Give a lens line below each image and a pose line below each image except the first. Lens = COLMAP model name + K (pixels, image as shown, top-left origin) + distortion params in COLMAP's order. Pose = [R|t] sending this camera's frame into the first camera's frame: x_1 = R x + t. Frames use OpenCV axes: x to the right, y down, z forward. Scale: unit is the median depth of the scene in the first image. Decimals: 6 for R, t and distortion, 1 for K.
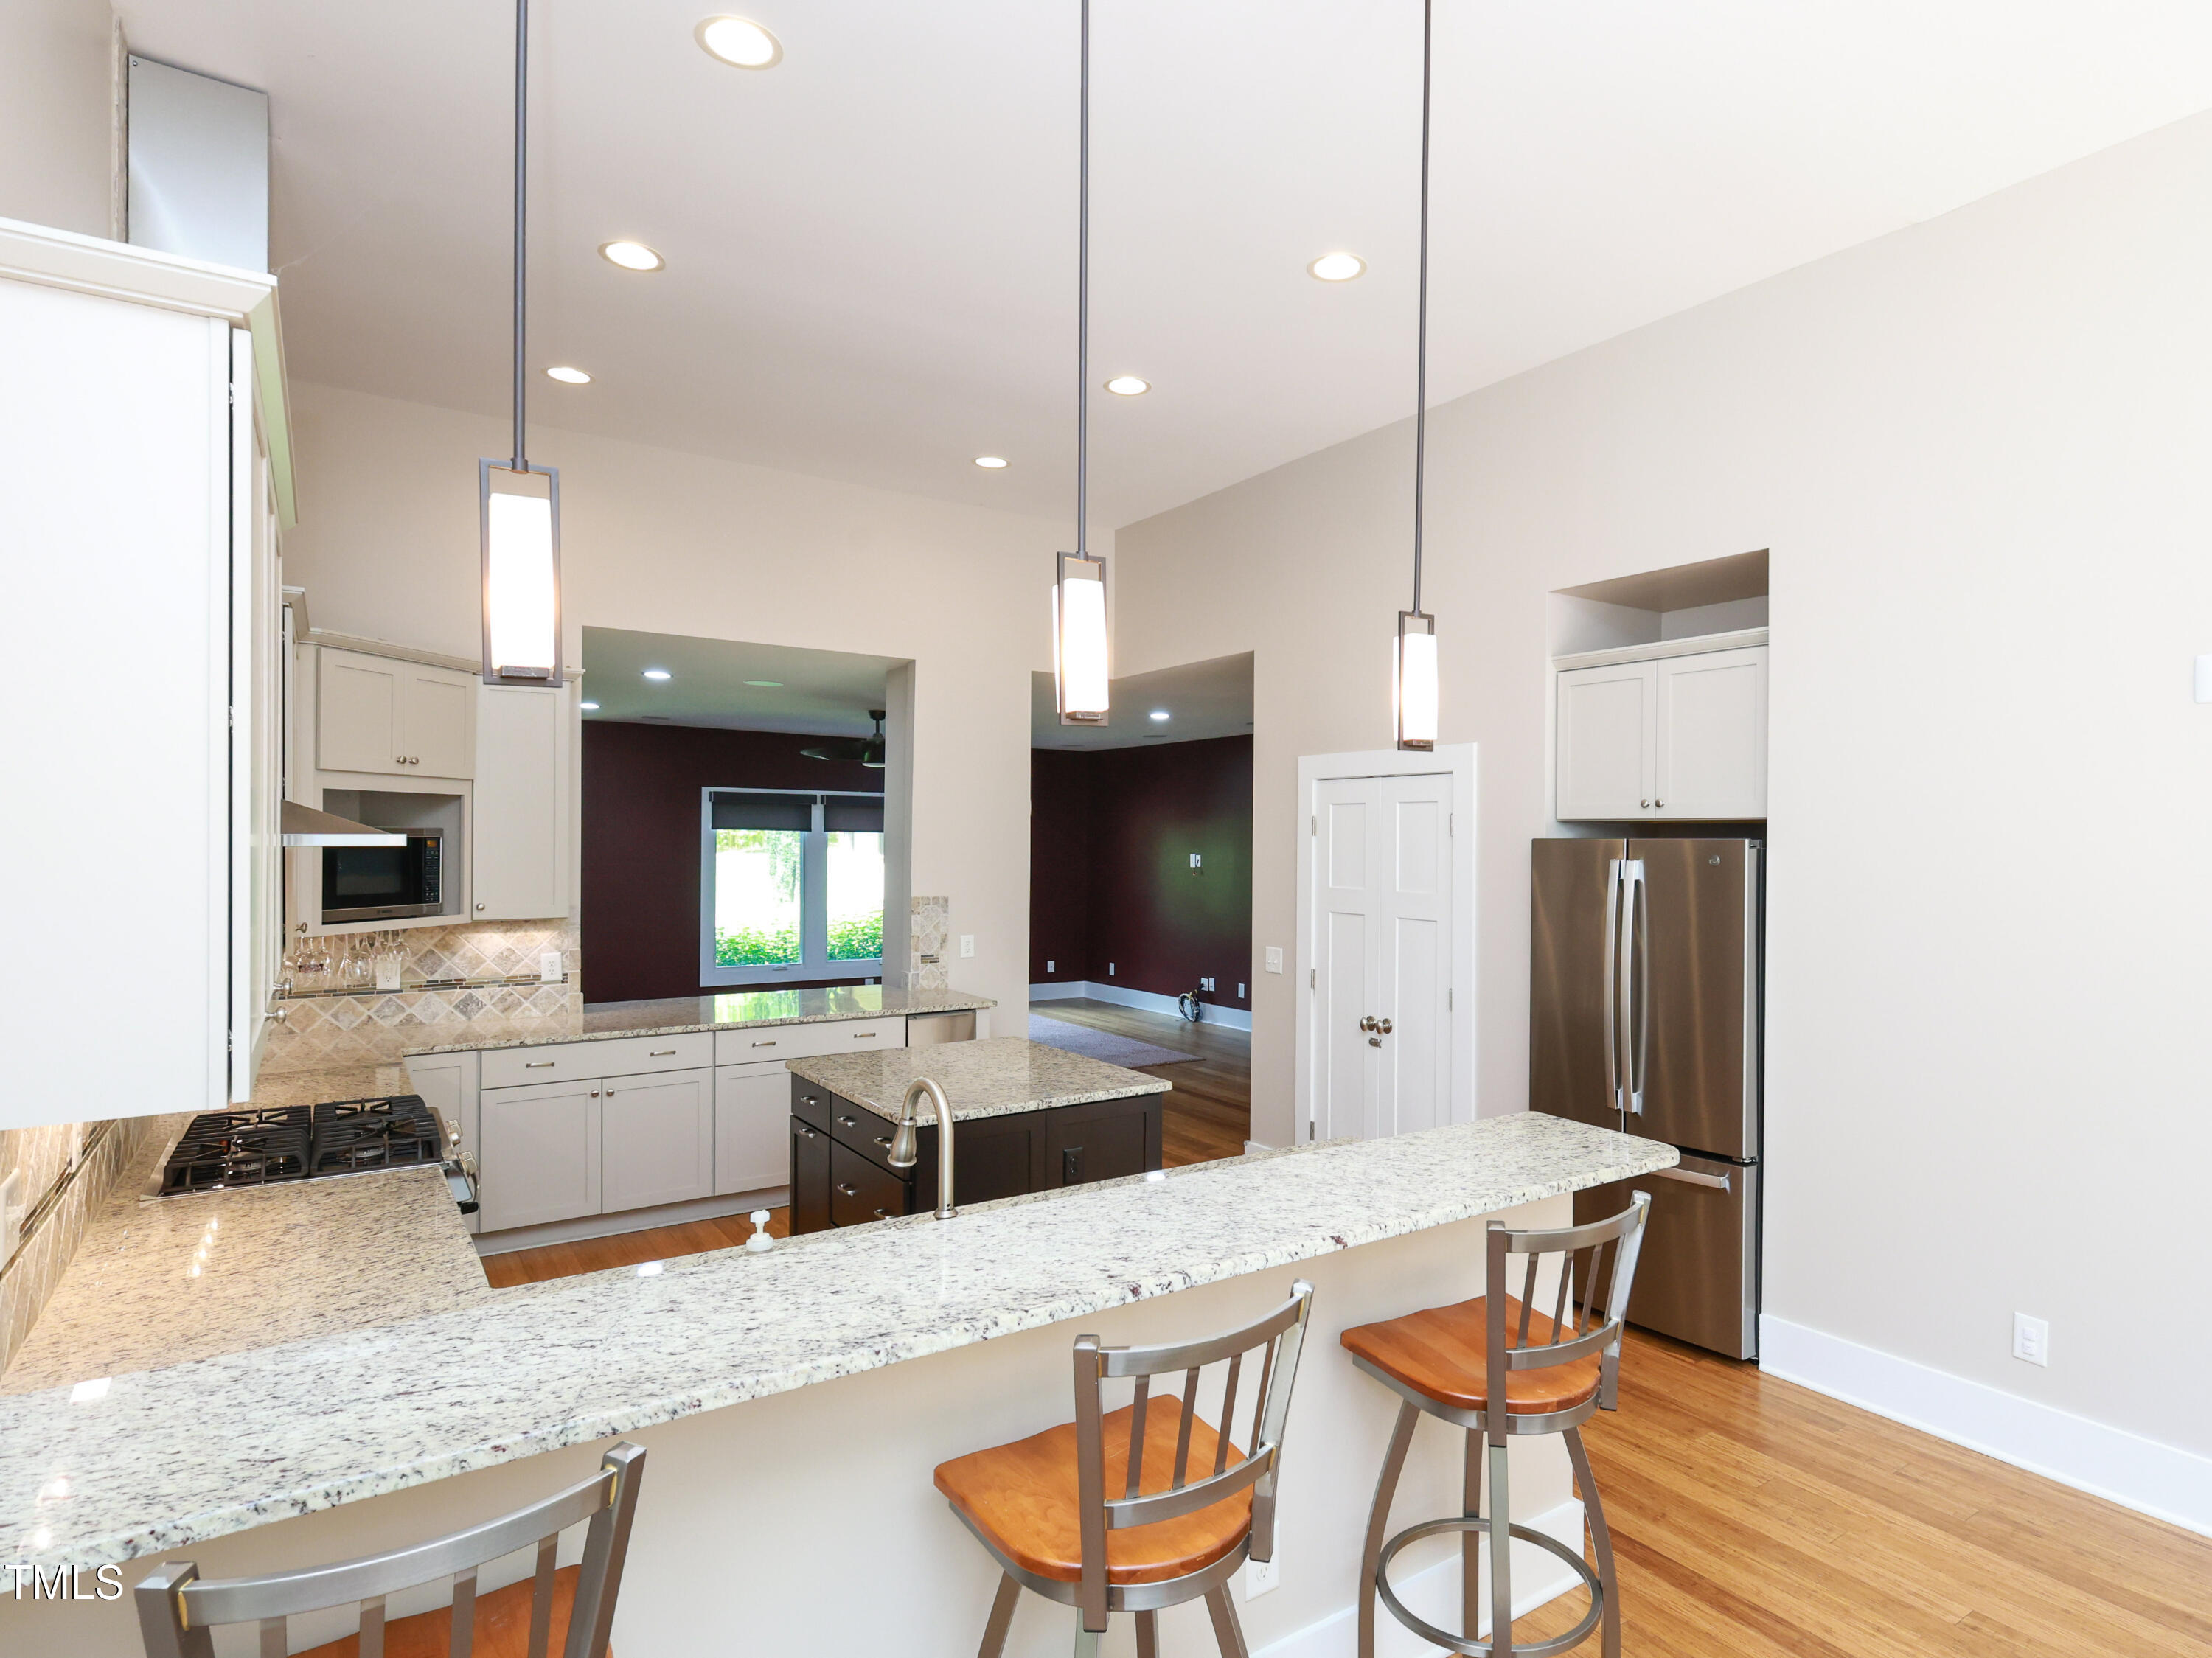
lens RADIAL K [[1195.0, 0, 1120.1], [0, 1195.0, 842.7], [0, 0, 1]] dist [0.002273, 0.002658]
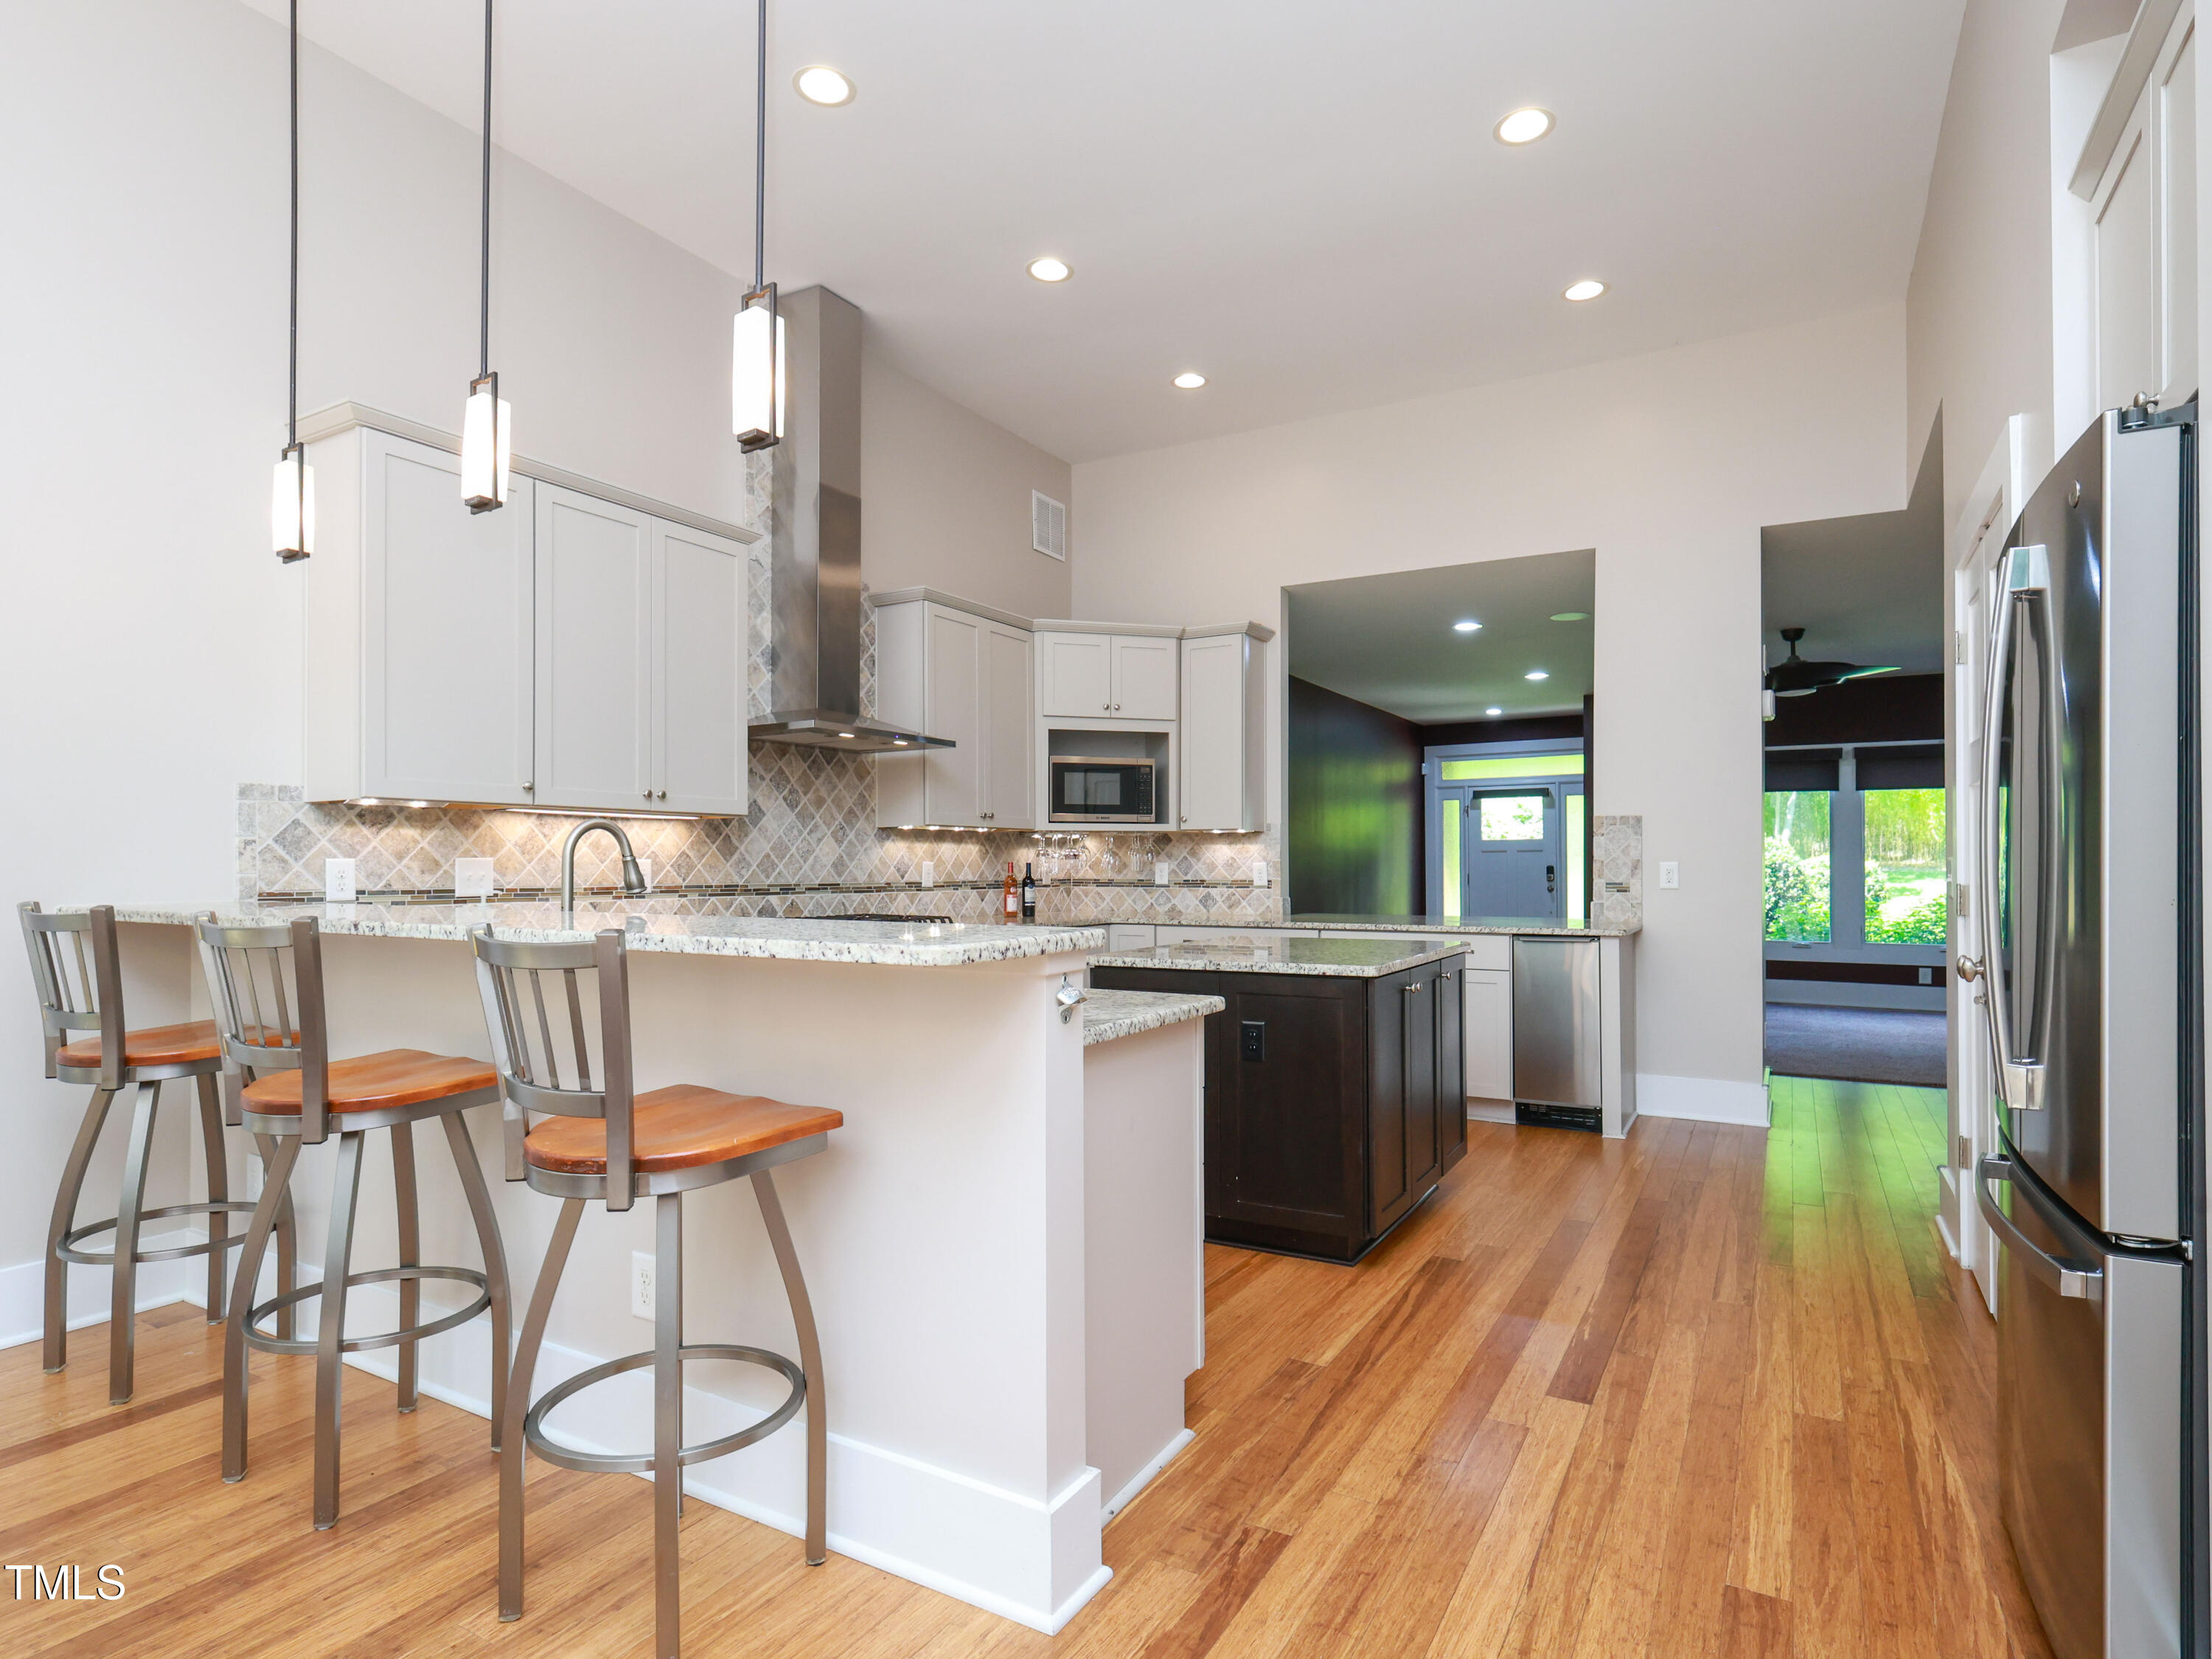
lens RADIAL K [[1095.4, 0, 1115.1], [0, 1095.4, 838.5], [0, 0, 1]] dist [0.015164, 0.000787]
pose [[0.460581, -0.019656, -0.887400, 0.379483], [-0.001205, 0.999740, -0.022770, 0.080117], [0.887617, 0.011557, 0.460438, 0.308310]]
